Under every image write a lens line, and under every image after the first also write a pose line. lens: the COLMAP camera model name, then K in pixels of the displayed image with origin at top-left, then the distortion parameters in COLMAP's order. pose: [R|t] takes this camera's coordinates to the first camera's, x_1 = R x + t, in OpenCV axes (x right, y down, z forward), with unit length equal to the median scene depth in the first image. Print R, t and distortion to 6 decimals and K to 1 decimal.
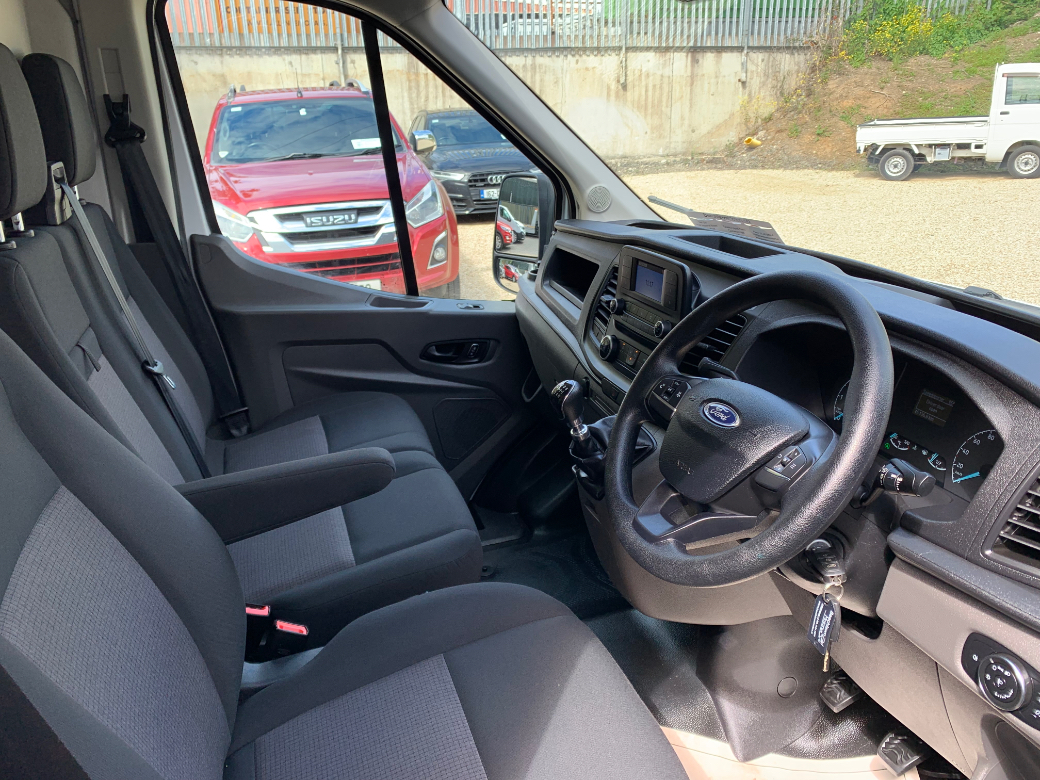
lens RADIAL K [[782.4, 0, 480.9], [0, 782.4, 391.2], [0, 0, 1]] dist [-0.010347, -0.006426]
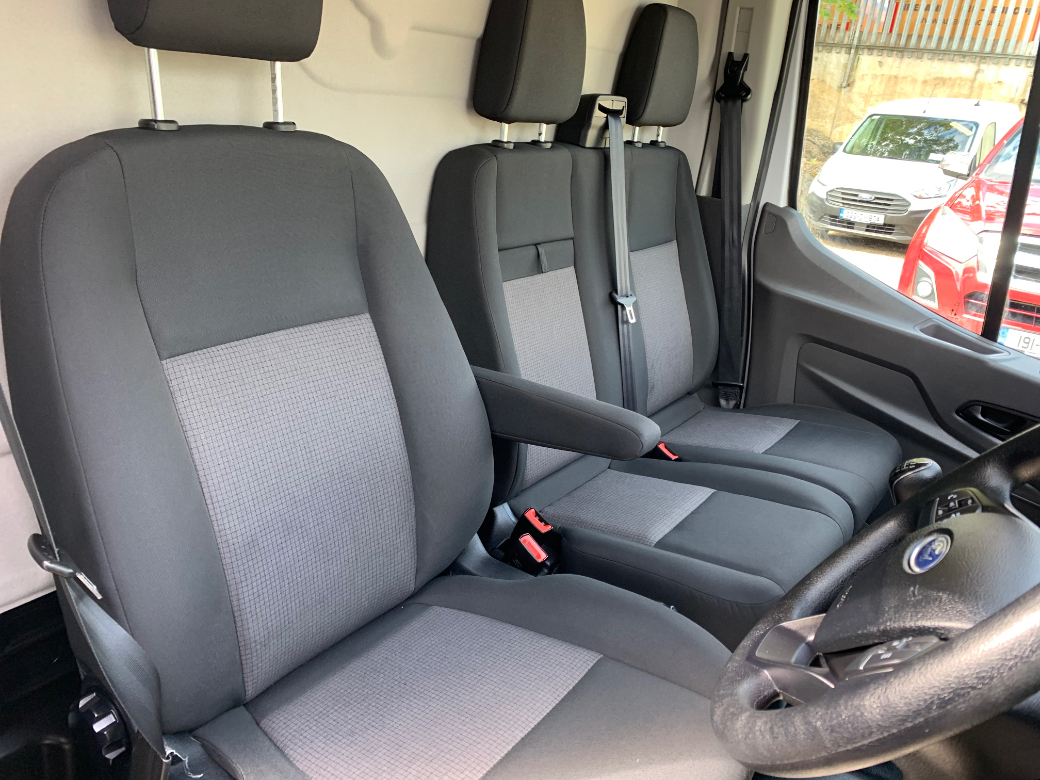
lens RADIAL K [[752.1, 0, 520.0], [0, 752.1, 390.0], [0, 0, 1]] dist [-0.007613, -0.002882]
pose [[0.578171, 0.377538, -0.723314, 0.231093], [-0.378625, 0.909422, 0.172030, -0.029702], [0.722746, 0.174402, 0.668747, 0.176777]]
